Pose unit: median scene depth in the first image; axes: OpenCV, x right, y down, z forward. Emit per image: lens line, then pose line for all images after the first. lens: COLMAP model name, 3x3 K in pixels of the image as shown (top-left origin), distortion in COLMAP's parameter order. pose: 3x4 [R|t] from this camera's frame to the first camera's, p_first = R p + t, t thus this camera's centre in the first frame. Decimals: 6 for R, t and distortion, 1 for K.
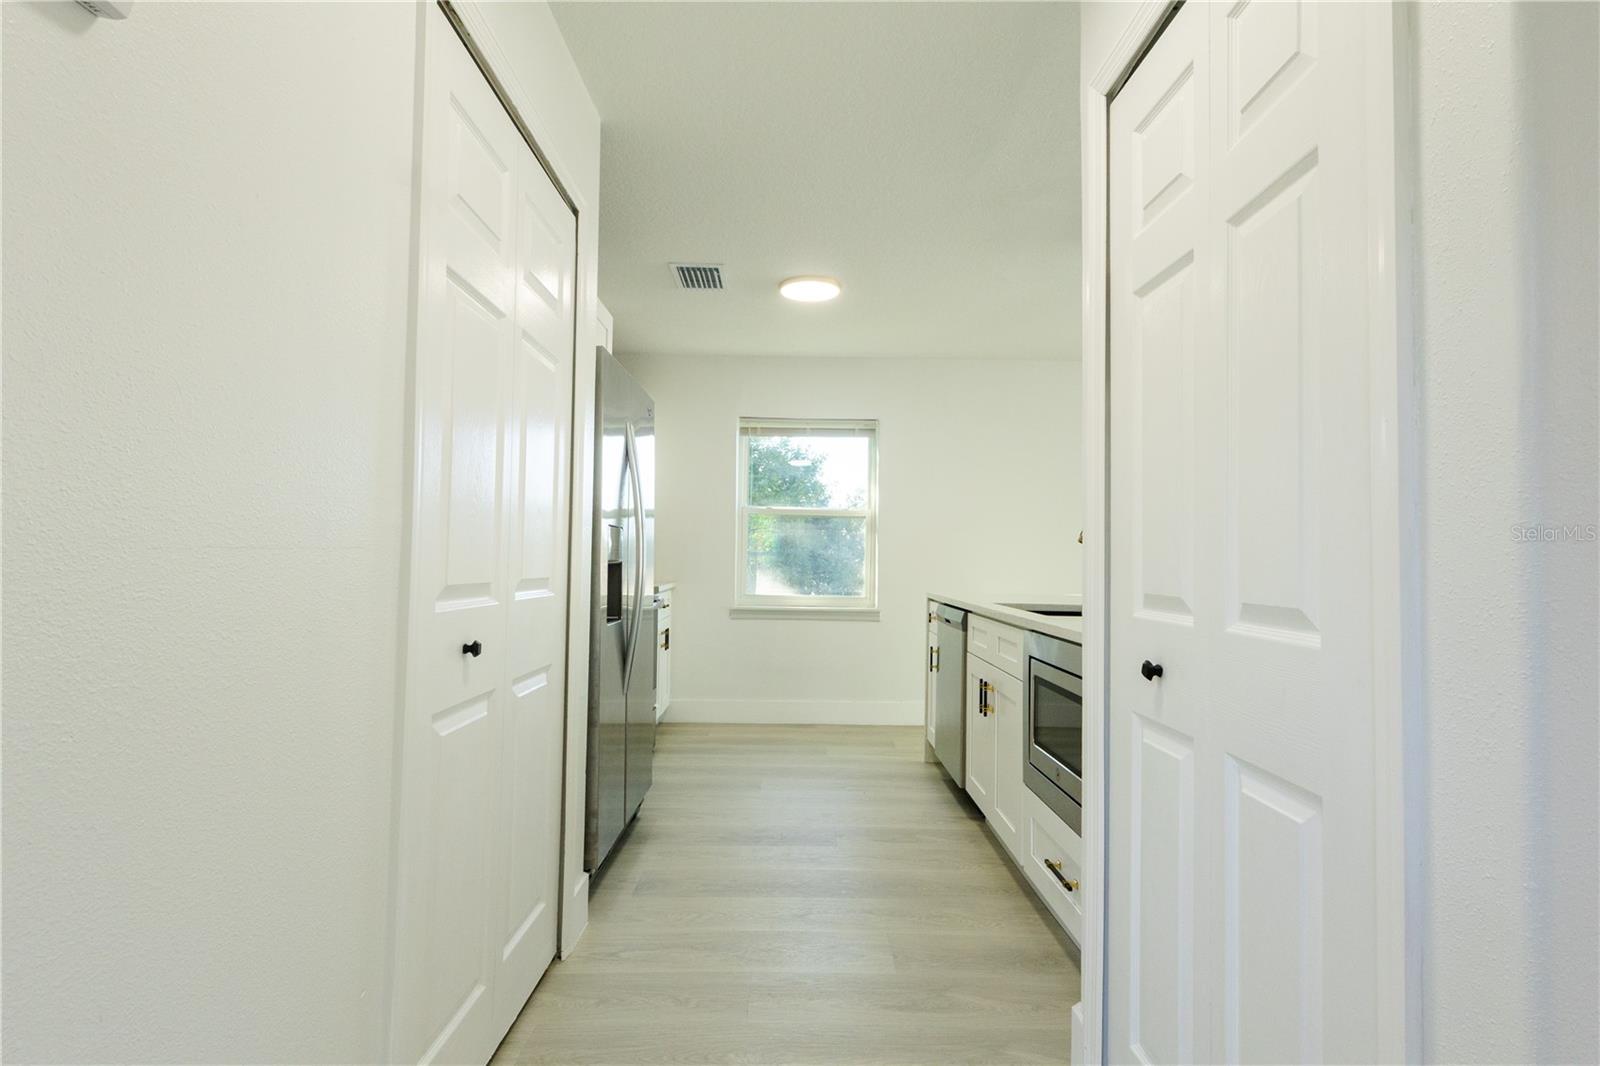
lens RADIAL K [[825.9, 0, 800.2], [0, 825.9, 536.8], [0, 0, 1]] dist [0.007905, 0.000654]
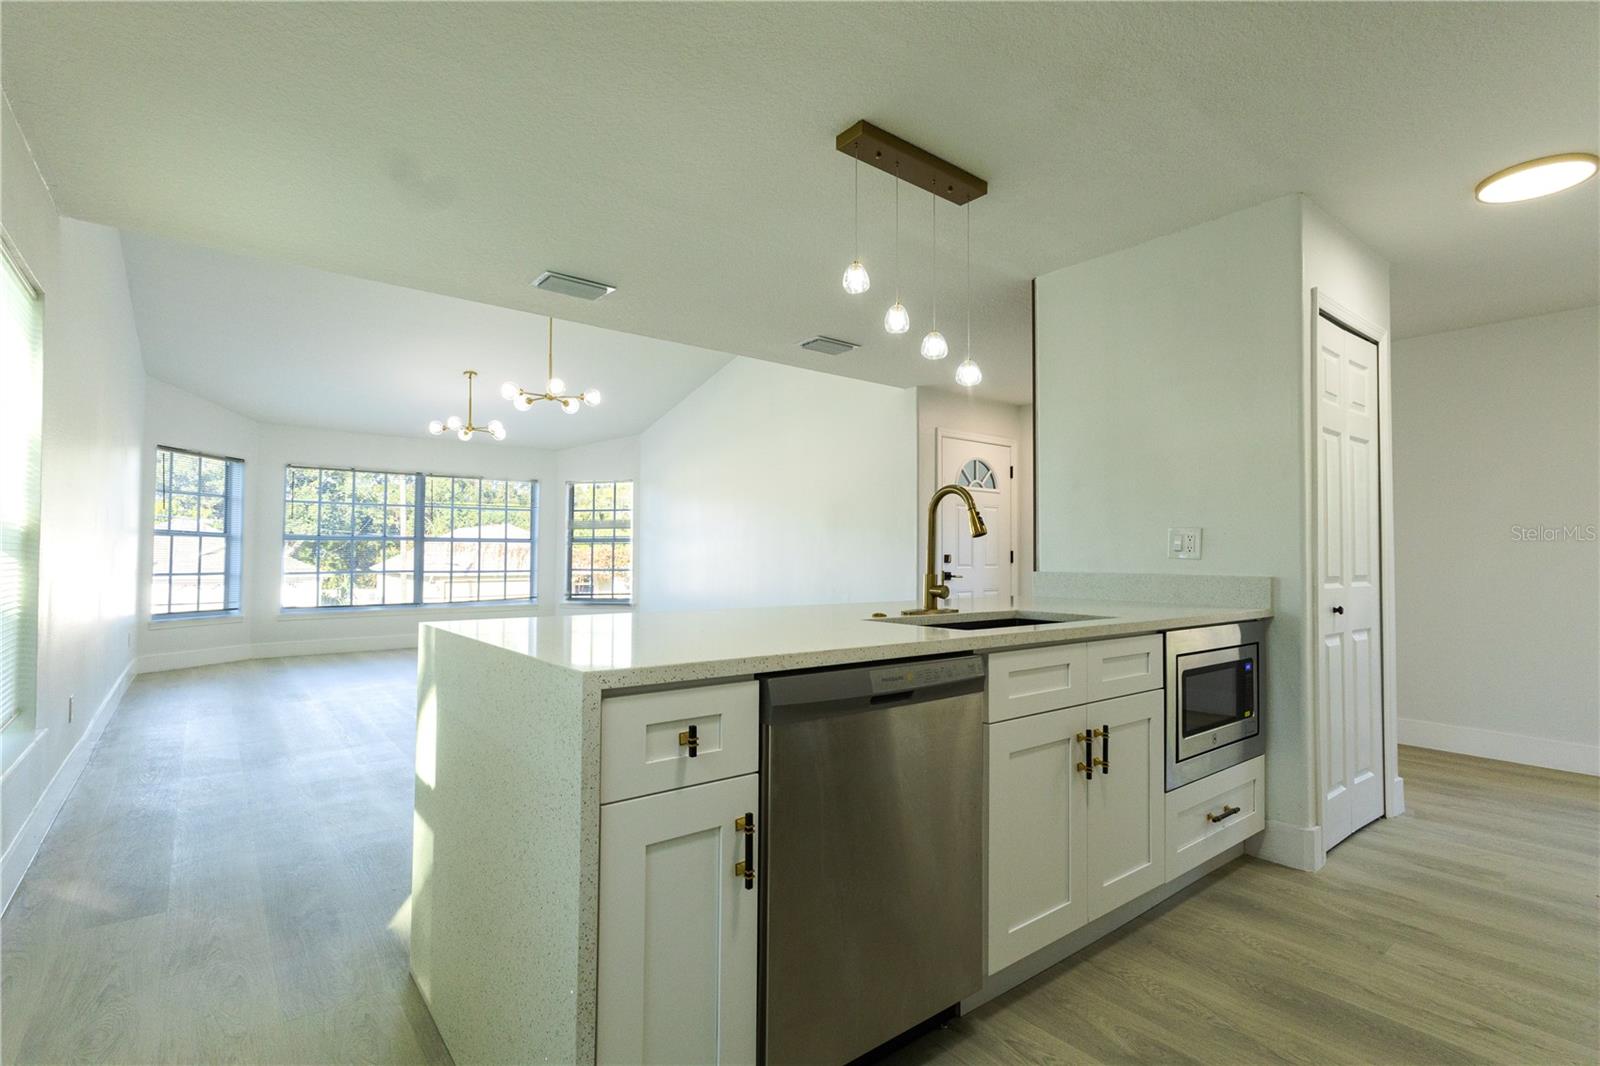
lens RADIAL K [[755.5, 0, 783.8], [0, 755.5, 532.4], [0, 0, 1]] dist [0.005825, -0.000102]
pose [[-0.604654, 0.009660, 0.796430, -0.156686], [-0.027021, 0.999102, -0.032633, 0.042644], [-0.796030, -0.041252, -0.603850, 1.866379]]
